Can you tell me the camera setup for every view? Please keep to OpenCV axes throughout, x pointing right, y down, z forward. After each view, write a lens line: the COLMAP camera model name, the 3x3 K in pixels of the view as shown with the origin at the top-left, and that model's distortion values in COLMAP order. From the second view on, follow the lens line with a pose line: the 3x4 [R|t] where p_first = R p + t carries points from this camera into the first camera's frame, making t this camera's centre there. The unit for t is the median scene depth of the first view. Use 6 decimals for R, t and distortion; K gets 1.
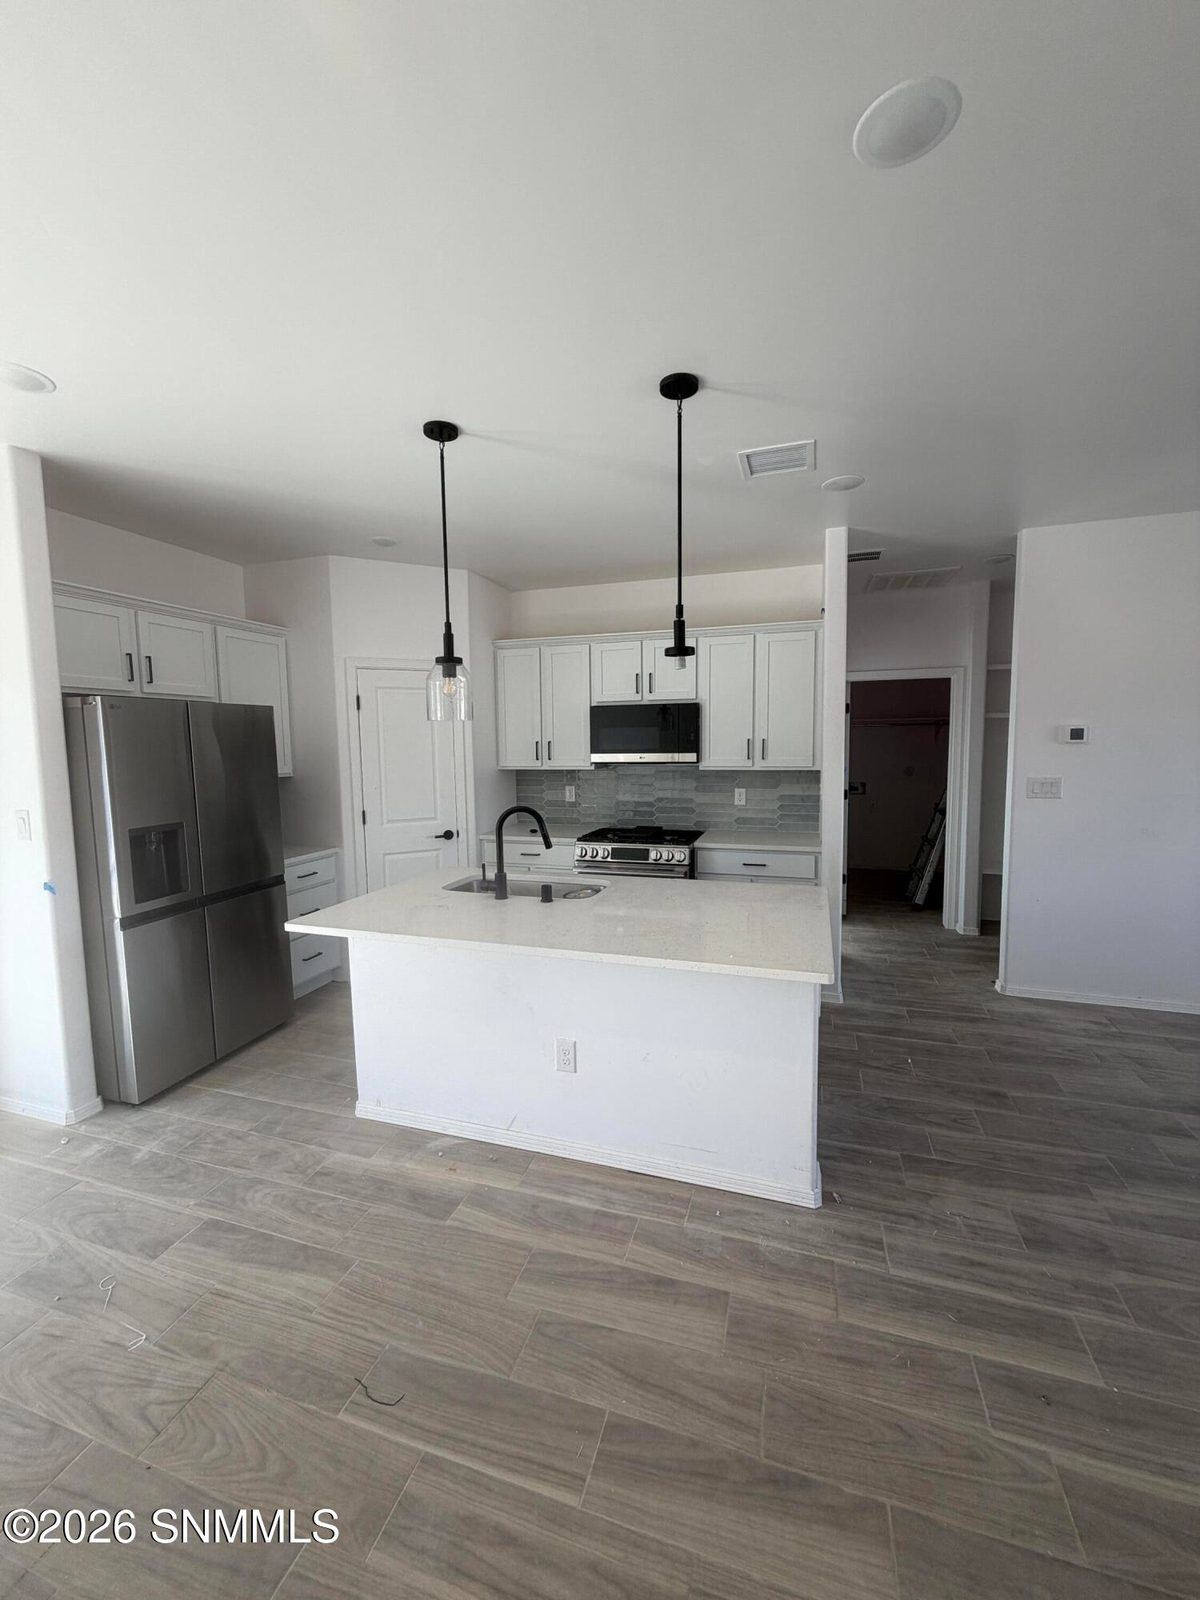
lens RADIAL K [[638.7, 0, 599.5], [0, 638.7, 797.3], [0, 0, 1]] dist [-0.000950, 0.000609]
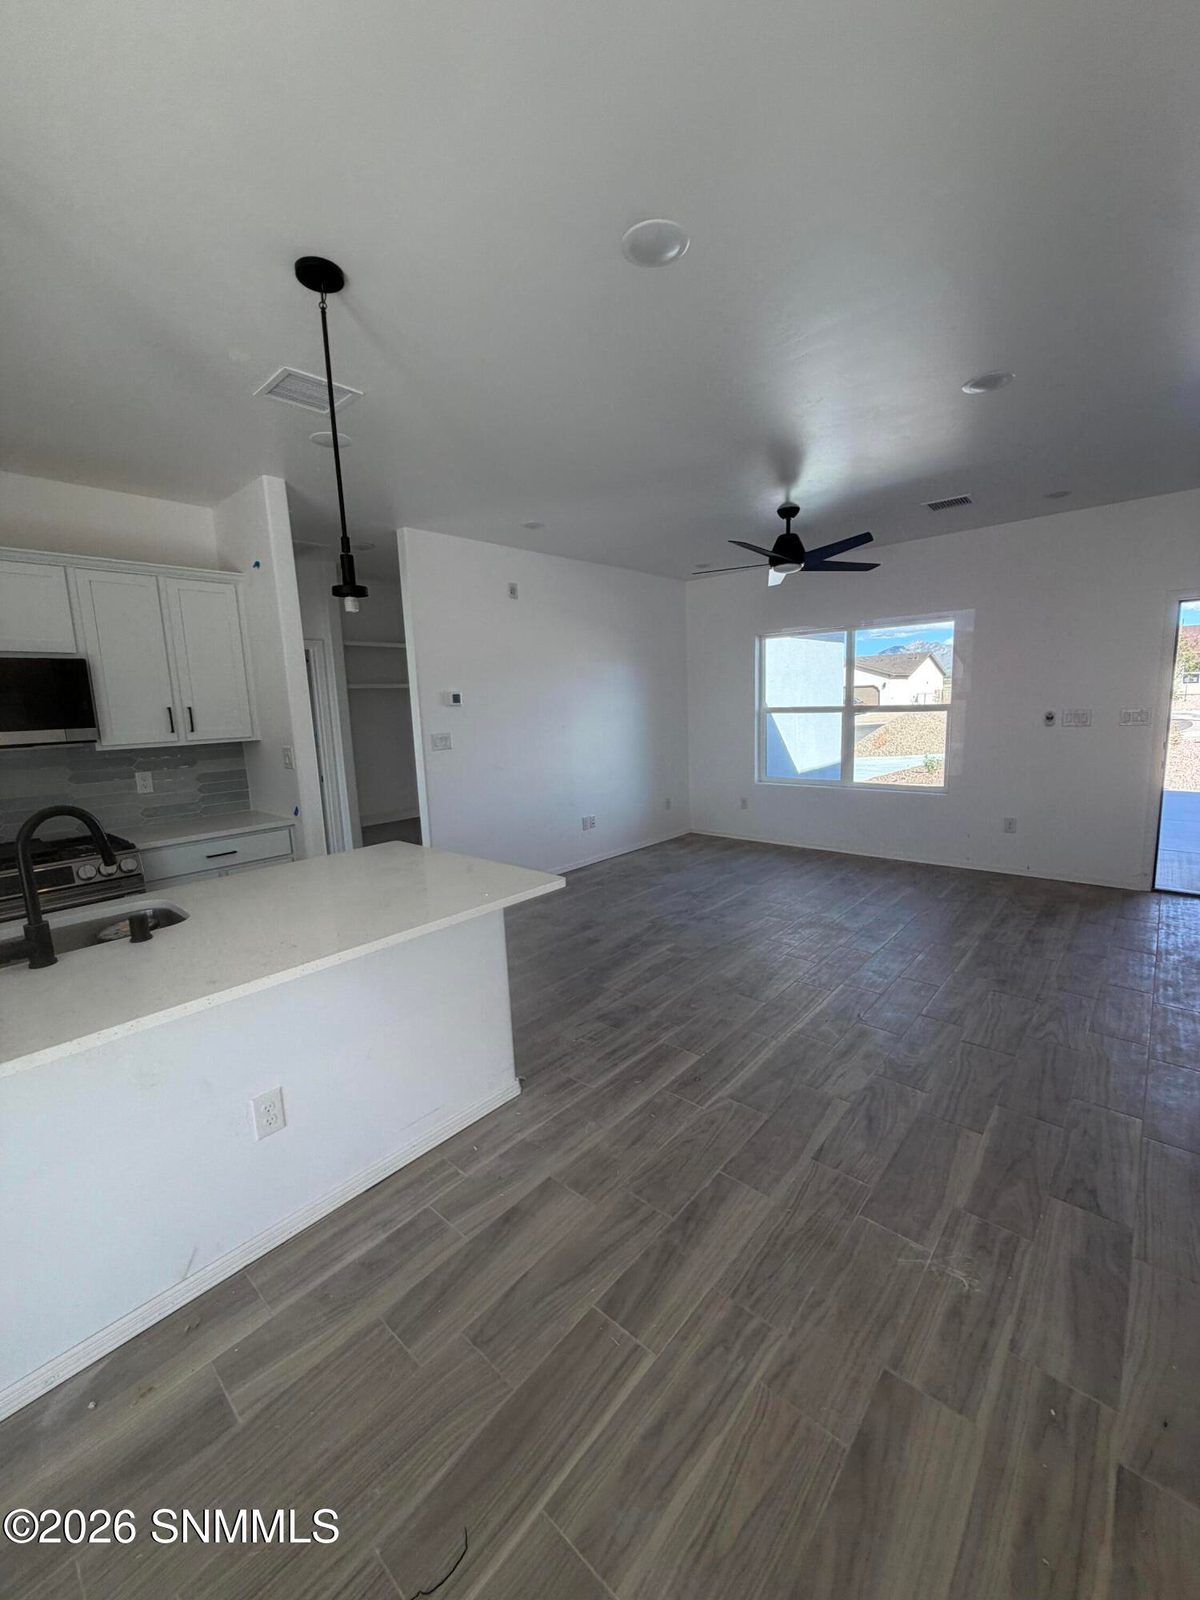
lens RADIAL K [[638.7, 0, 601.1], [0, 638.7, 798.3], [0, 0, 1]] dist [-0.000950, 0.000609]
pose [[0.400530, -0.139411, 0.905616, -0.528667], [0.113941, 0.988264, 0.101741, 0.004751], [-0.909172, 0.062436, 0.411714, 0.310436]]
